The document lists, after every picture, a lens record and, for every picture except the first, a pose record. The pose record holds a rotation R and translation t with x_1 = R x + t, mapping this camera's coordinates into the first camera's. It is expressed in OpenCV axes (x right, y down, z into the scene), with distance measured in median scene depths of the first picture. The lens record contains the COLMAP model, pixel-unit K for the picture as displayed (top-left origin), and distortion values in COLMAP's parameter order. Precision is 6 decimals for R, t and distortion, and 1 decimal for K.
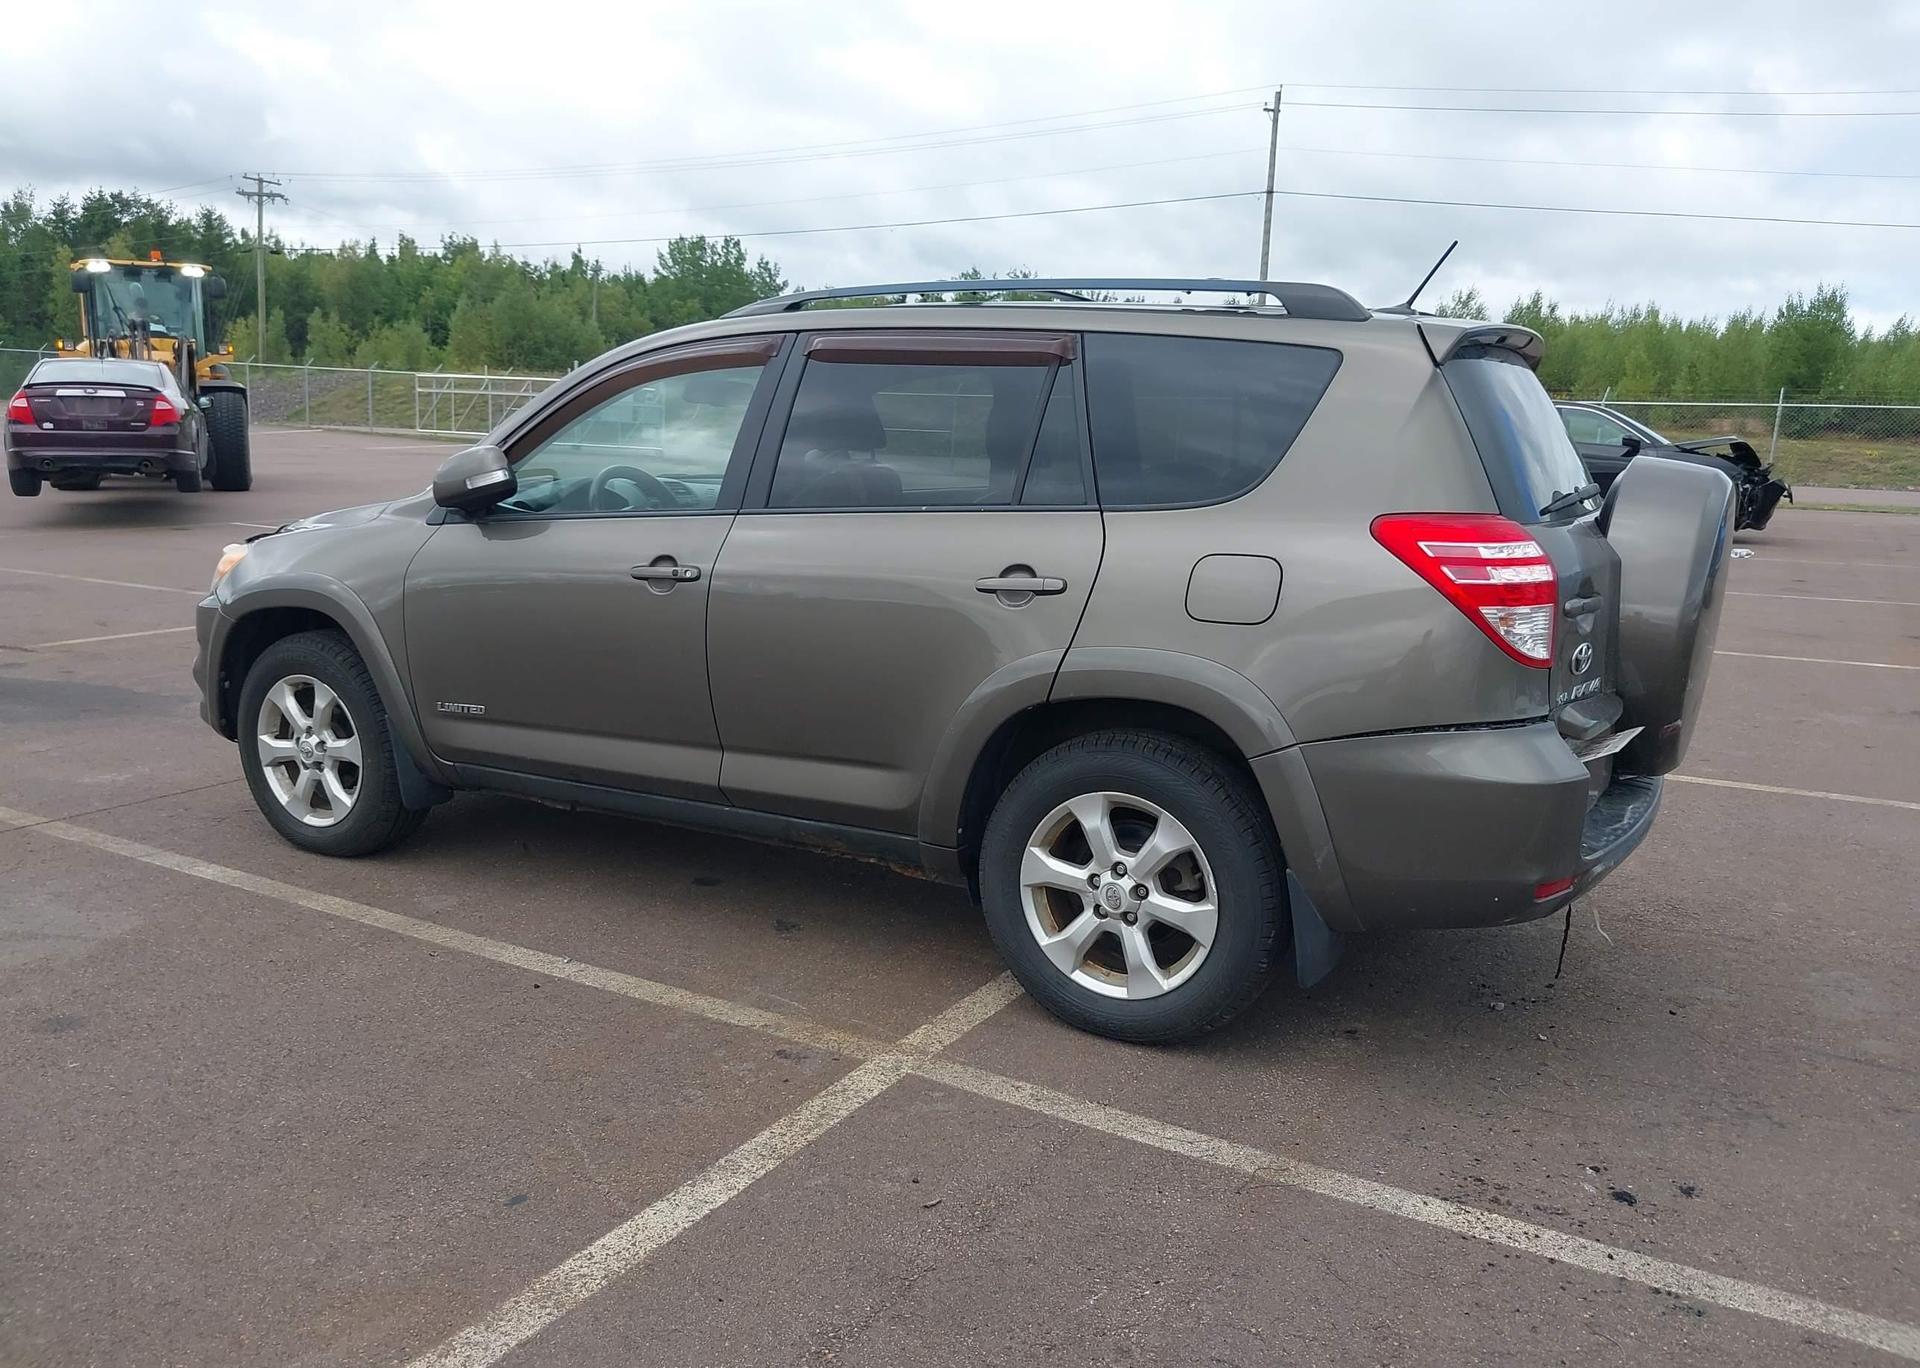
lens RADIAL K [[1524.4, 0, 965.8], [0, 1524.4, 678.3], [0, 0, 1]] dist [0.008769, -0.004964]
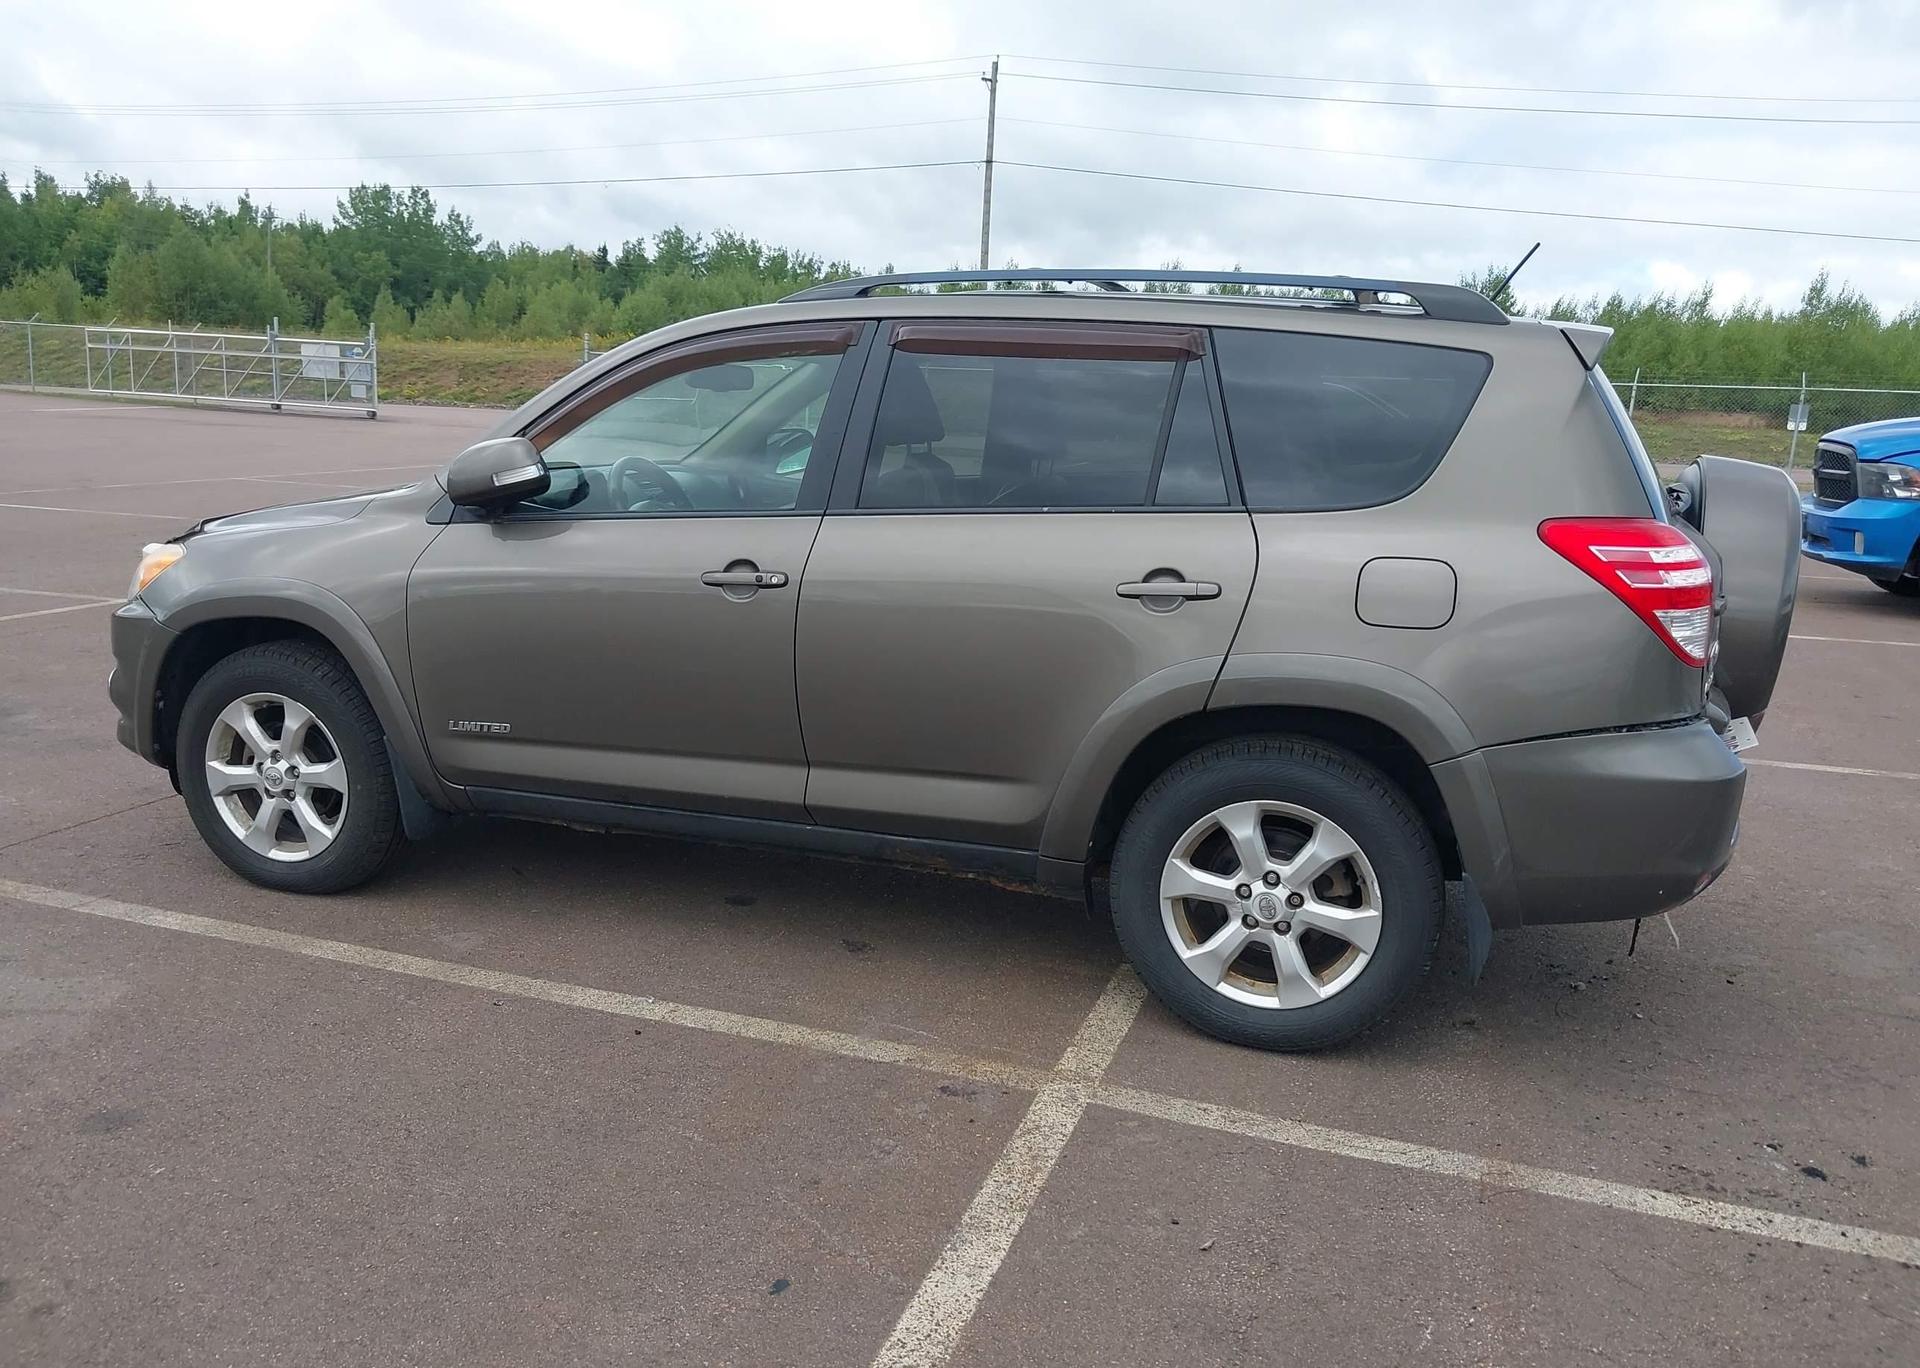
lens RADIAL K [[1511.6, 0, 960.0], [0, 1511.6, 684.0], [0, 0, 1]] dist [0.015386, -0.013570]
pose [[0.981428, -0.027242, 0.189885, -0.230664], [0.021902, 0.999305, 0.030168, -0.028148], [-0.190574, -0.025449, 0.981343, 0.065889]]
